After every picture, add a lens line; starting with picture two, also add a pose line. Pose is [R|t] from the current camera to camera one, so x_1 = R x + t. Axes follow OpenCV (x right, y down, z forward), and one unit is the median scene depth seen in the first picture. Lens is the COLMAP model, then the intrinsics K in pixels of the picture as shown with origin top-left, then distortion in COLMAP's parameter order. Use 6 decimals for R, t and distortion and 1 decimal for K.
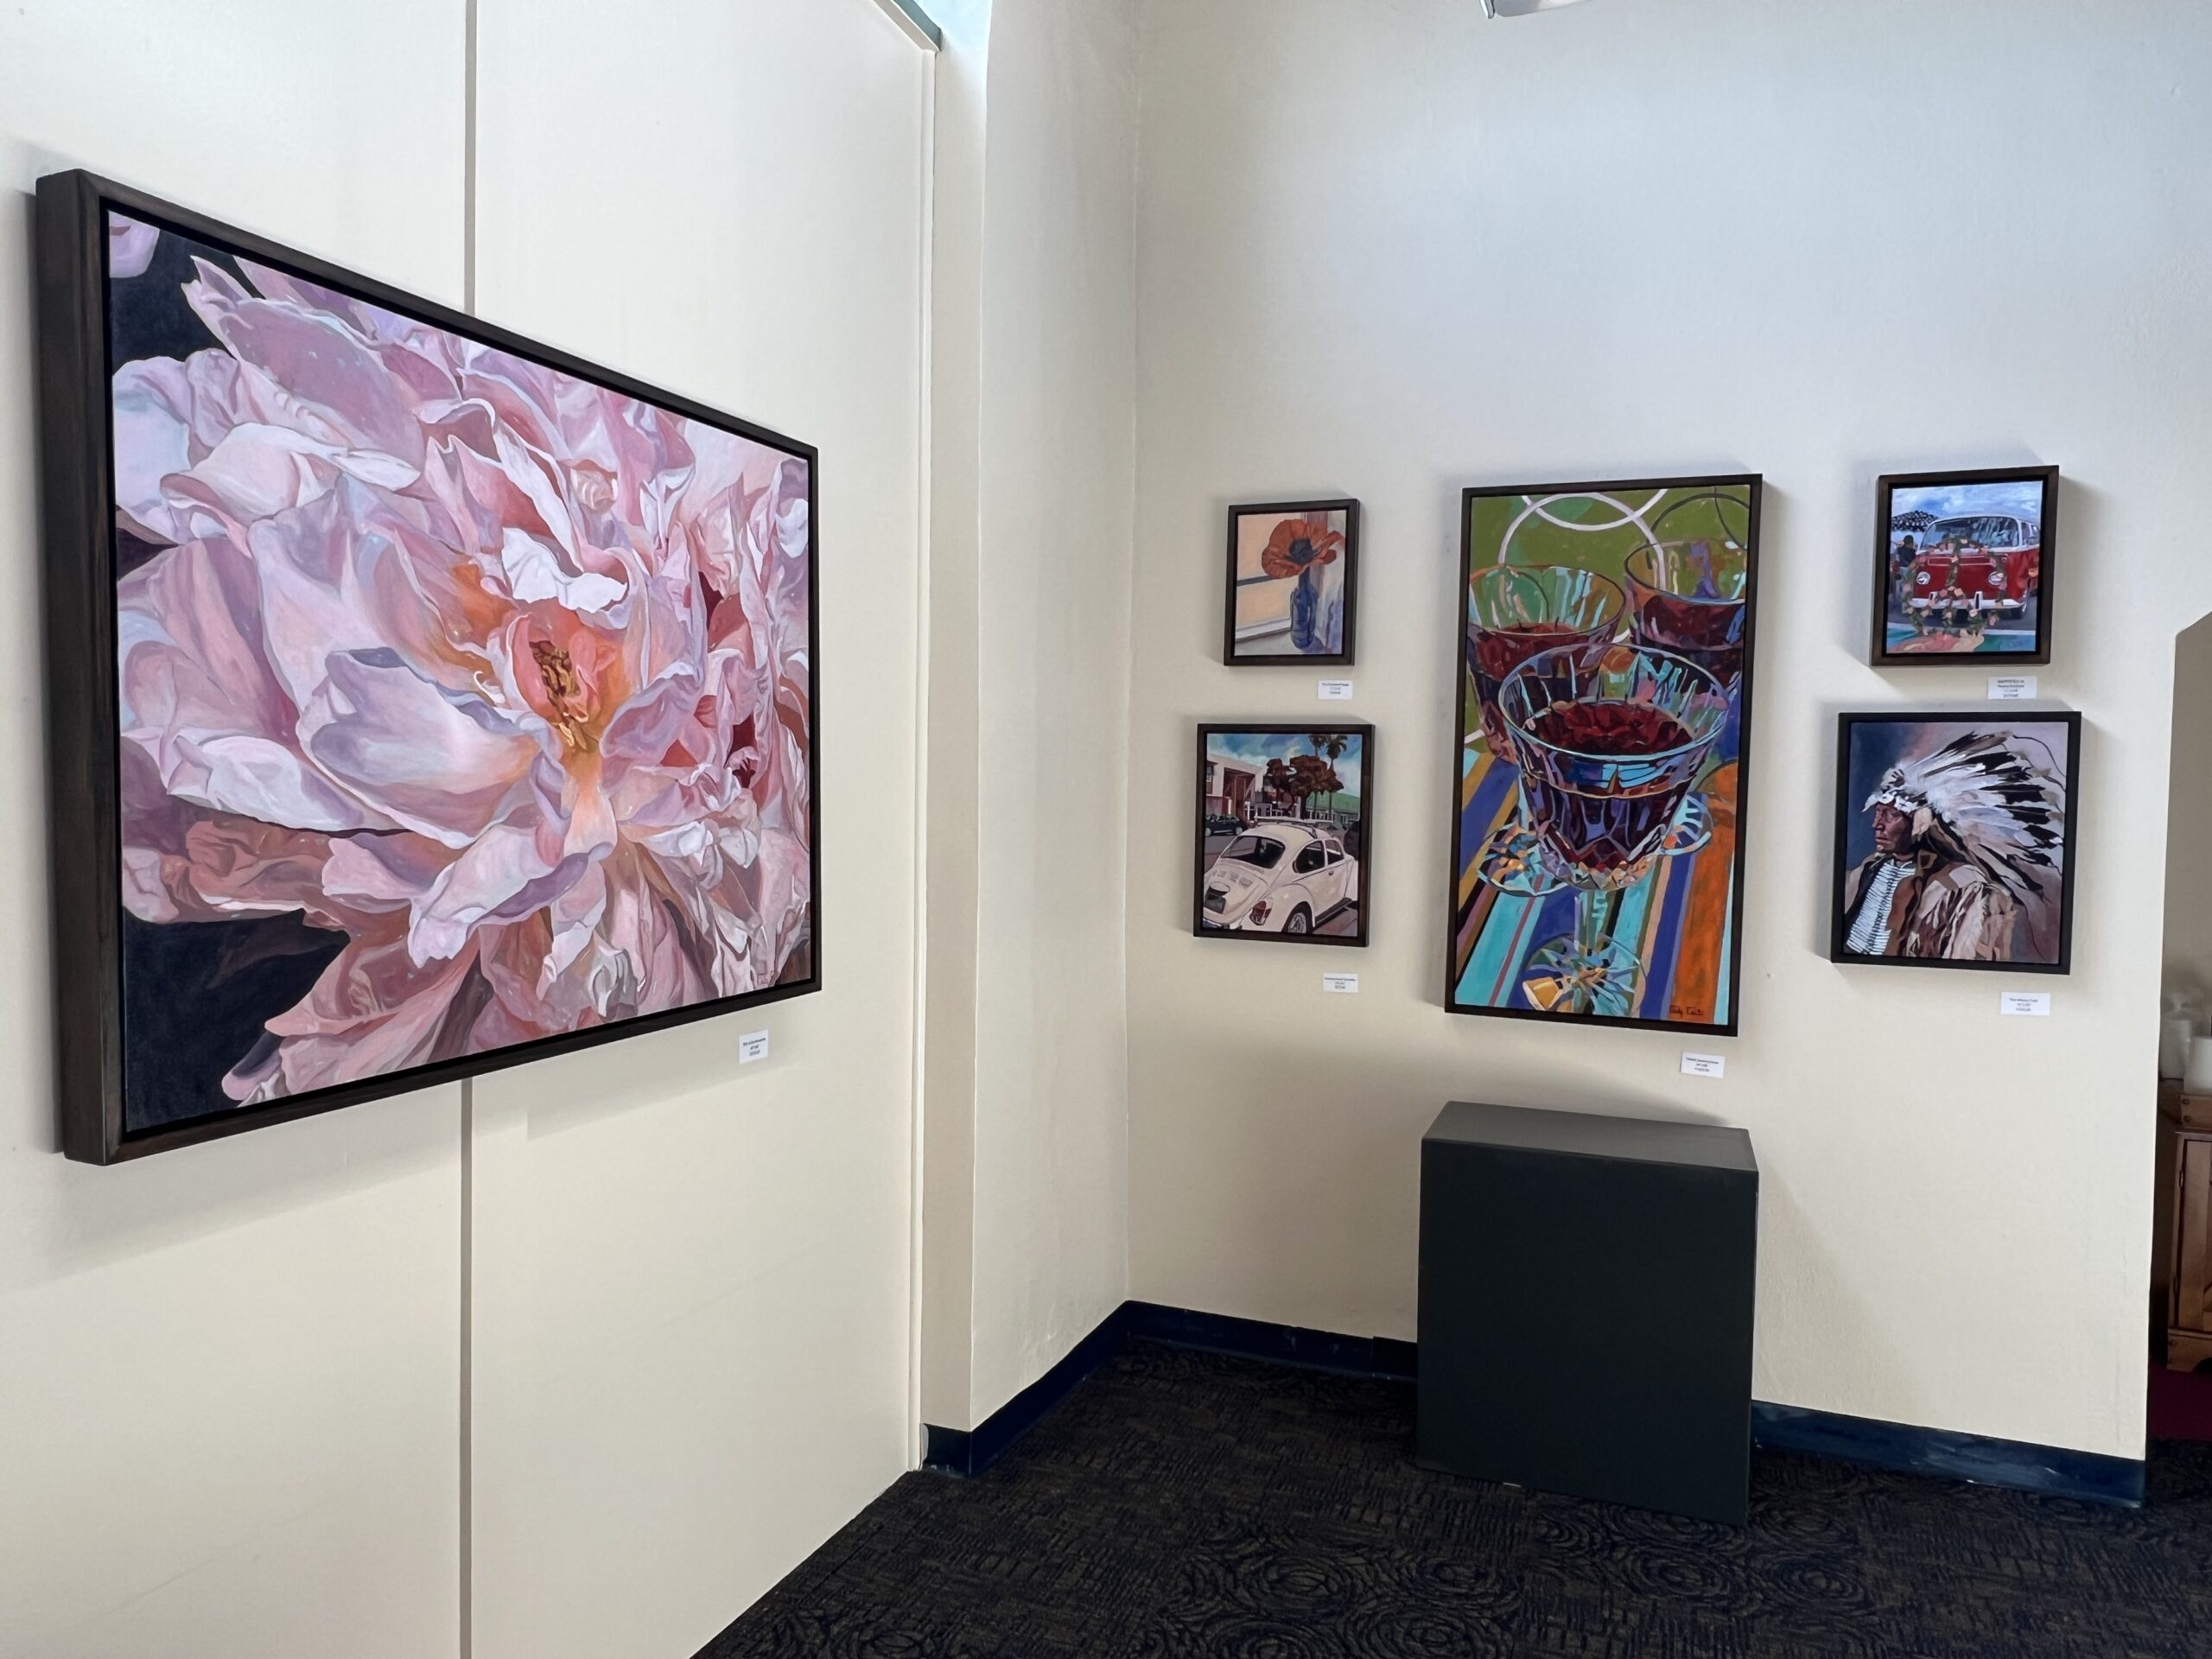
lens RADIAL K [[1446.5, 0, 1095.7], [0, 1446.5, 847.0], [0, 0, 1]] dist [-0.004201, -0.001850]
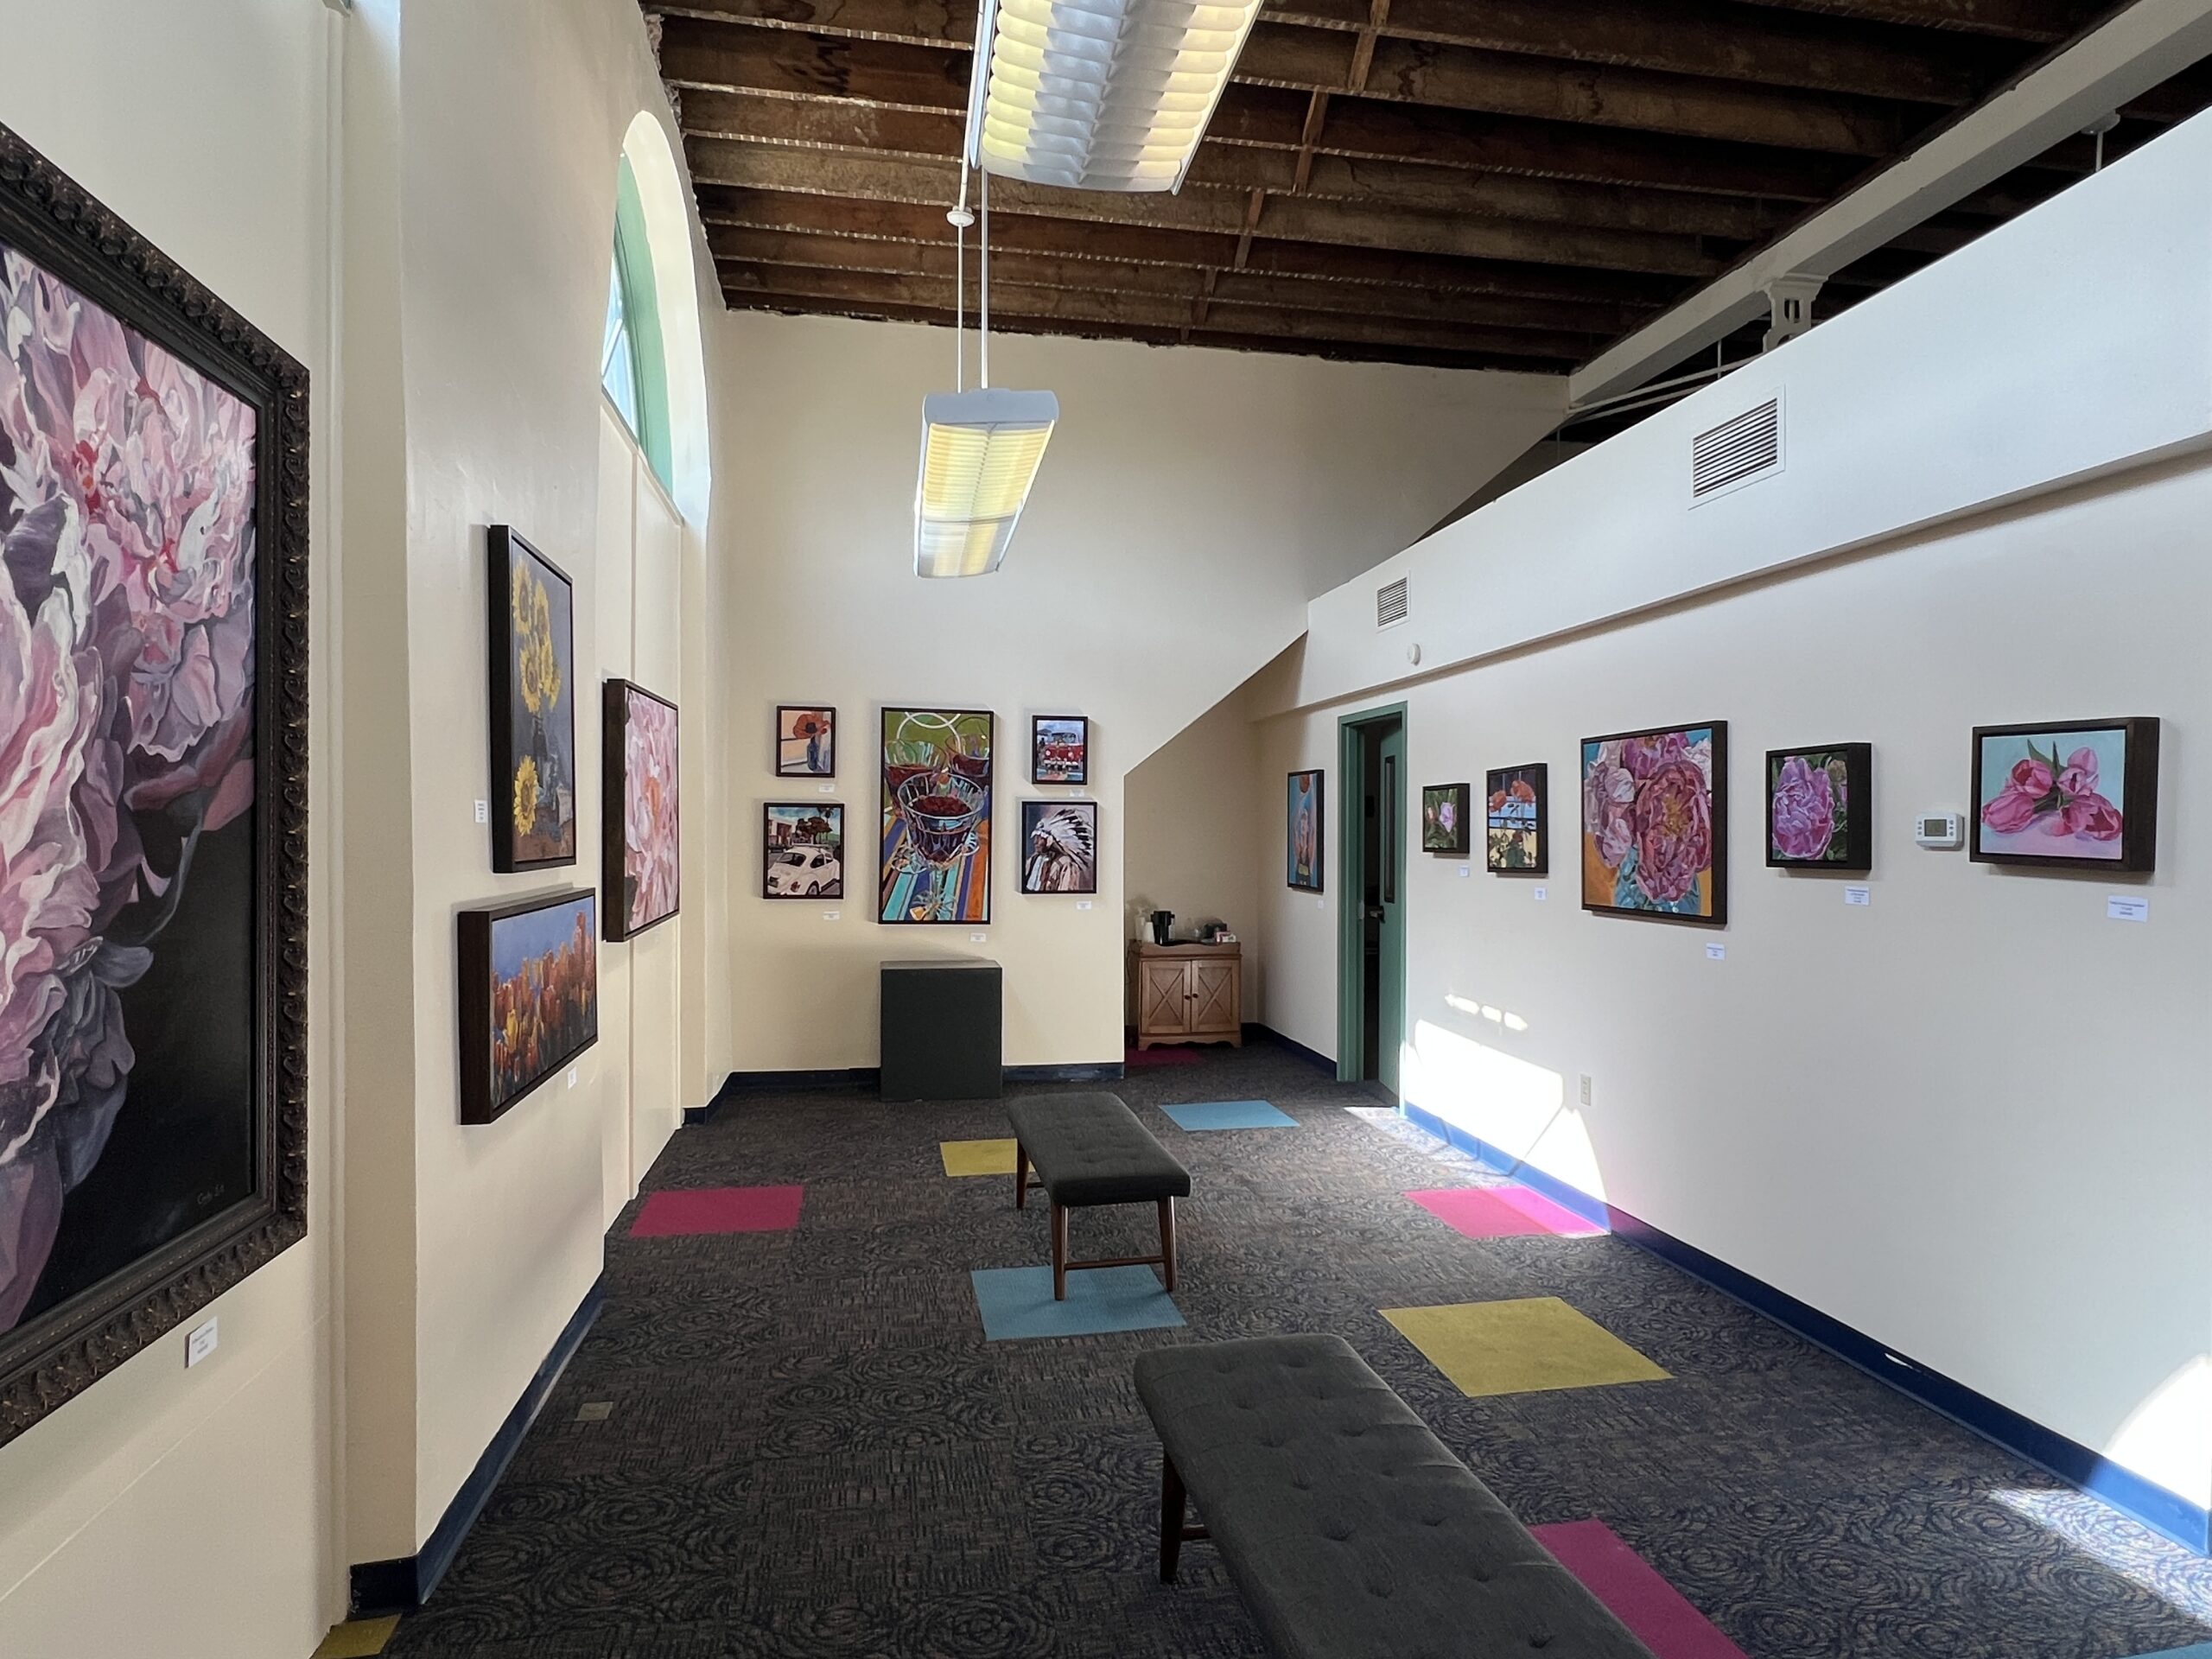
lens RADIAL K [[1267.7, 0, 1105.6], [0, 1267.7, 835.7], [0, 0, 1]] dist [-0.003183, 0.002103]
pose [[0.847444, -0.015228, 0.530666, -0.598453], [0.029580, 0.999390, -0.018559, 0.019625], [-0.530060, 0.031424, 0.847378, -1.065915]]
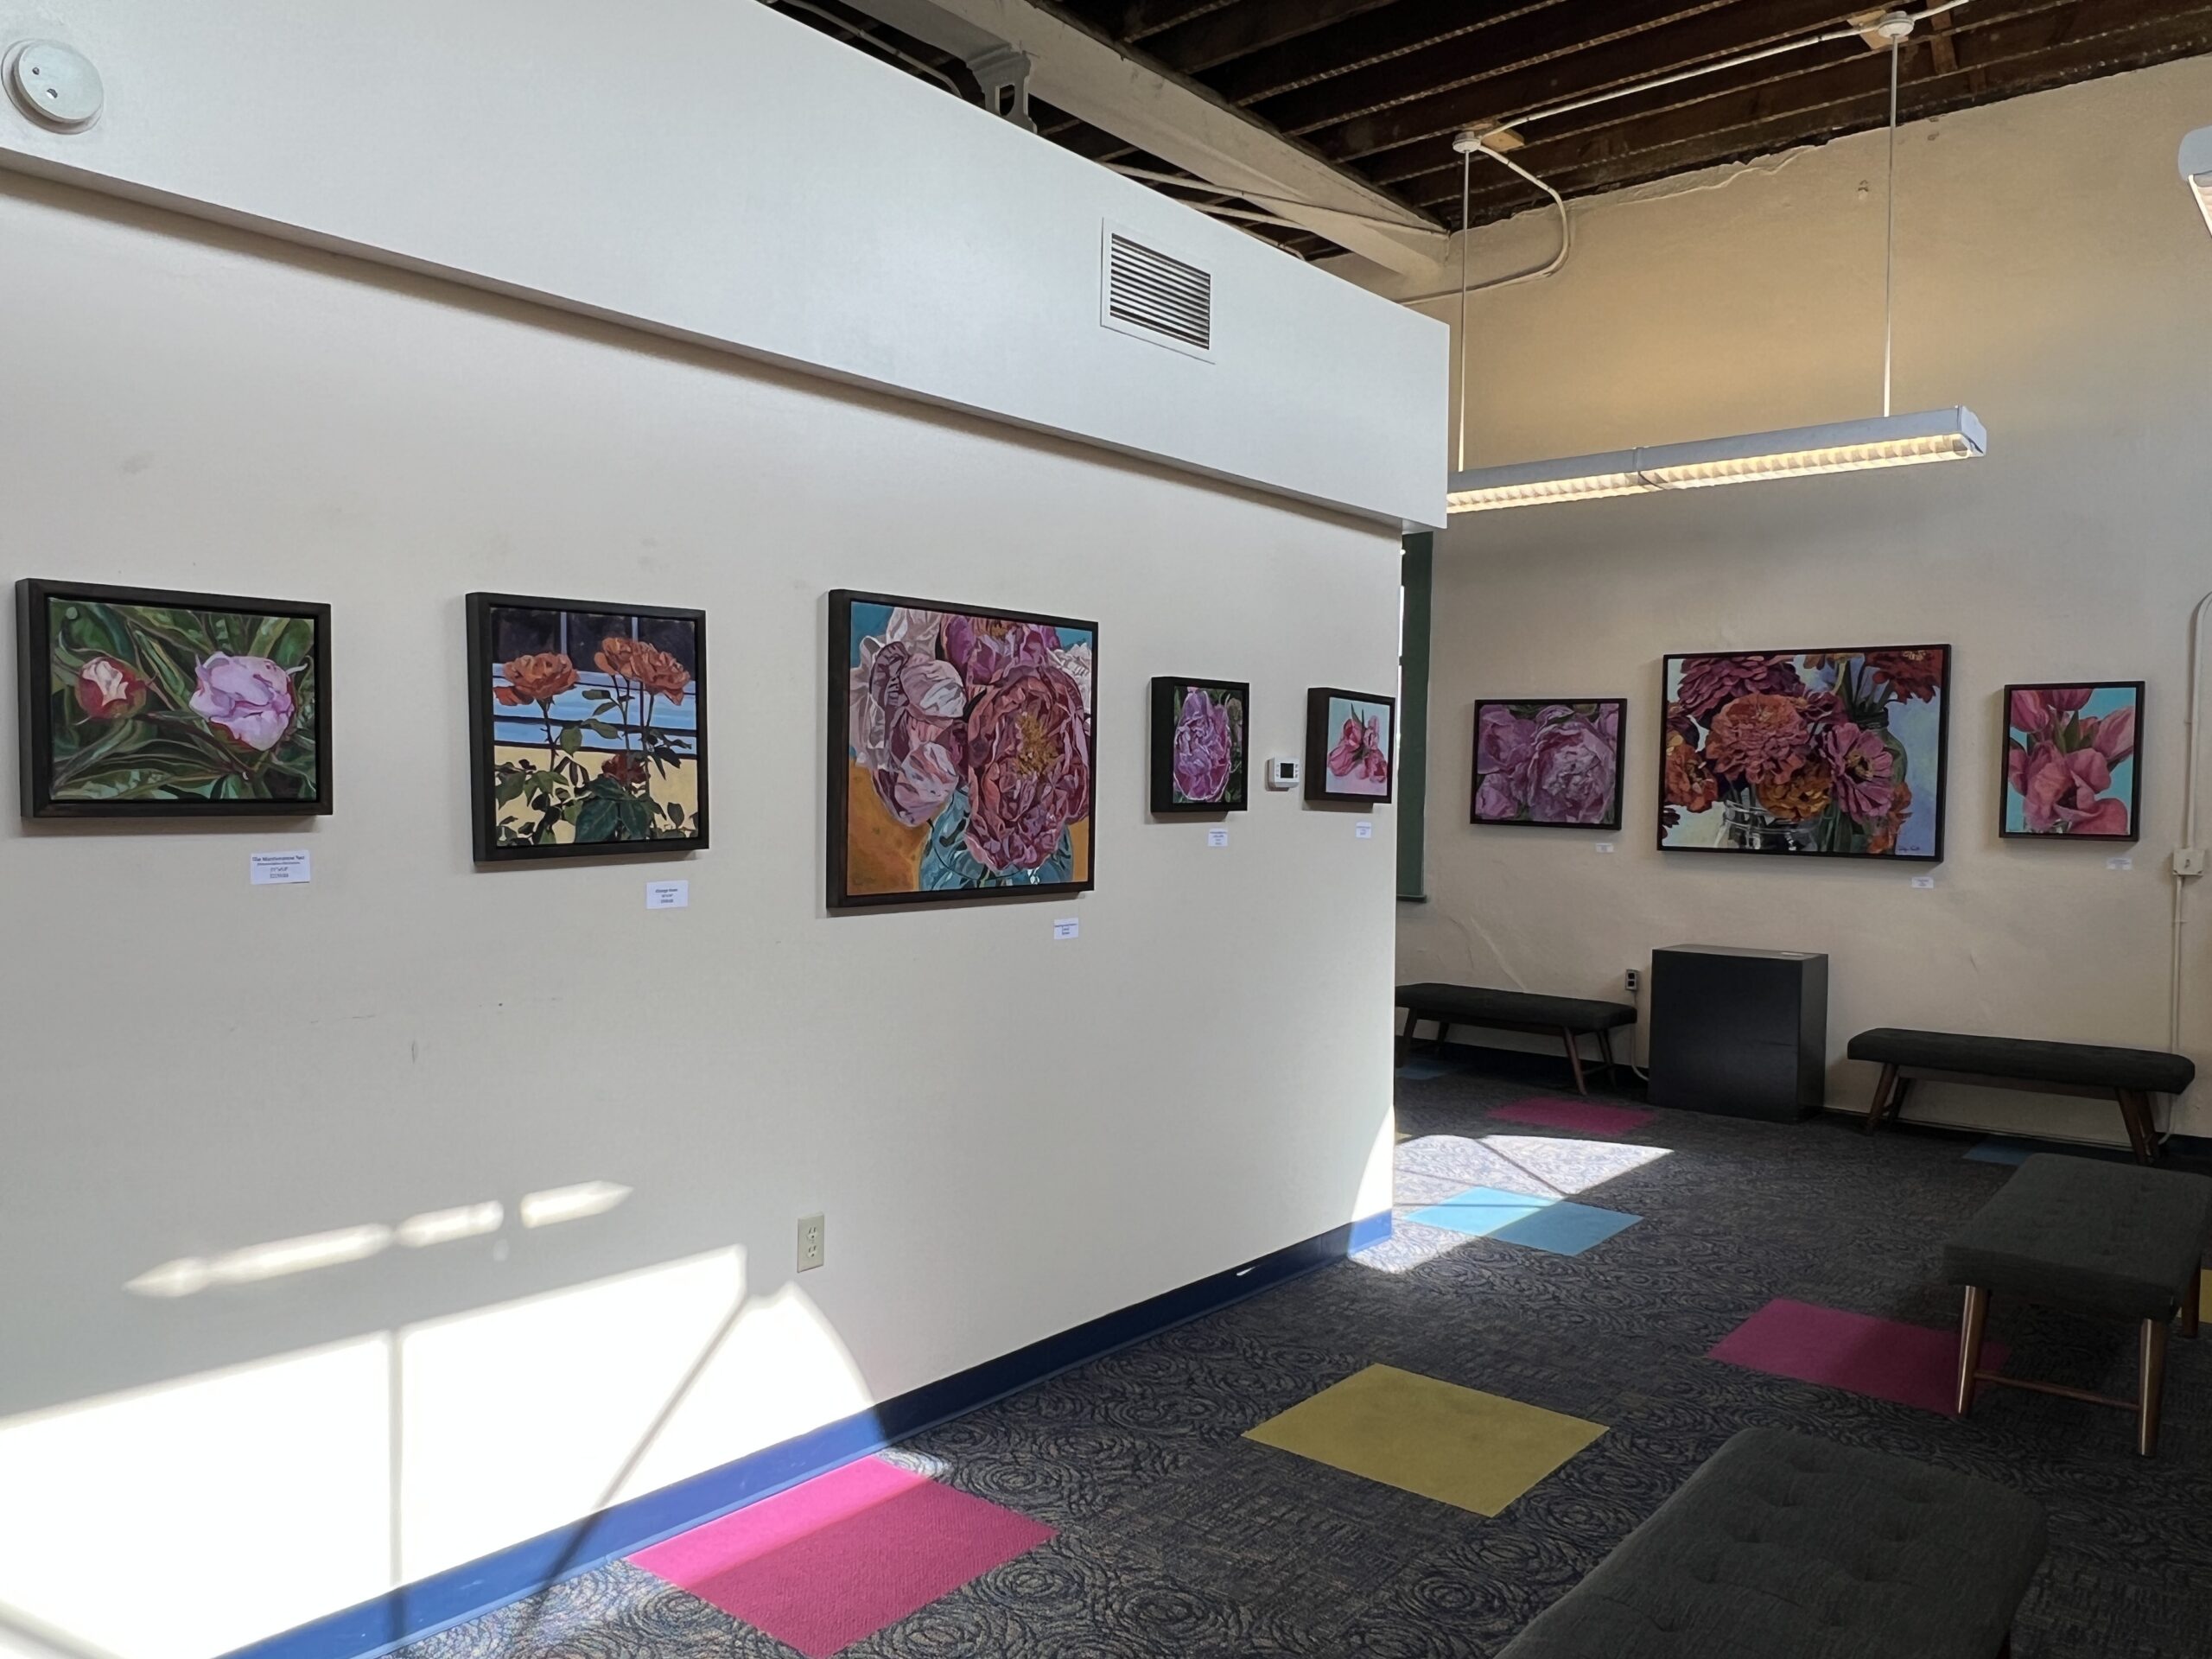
lens RADIAL K [[1616.2, 0, 1097.6], [0, 1616.2, 844.4], [0, 0, 1]] dist [0.001555, 0.000912]
pose [[-0.951421, -0.039932, 0.305293, 0.199373], [-0.017828, 0.997035, 0.074853, -0.024190], [-0.307377, 0.065774, -0.949312, 0.823817]]
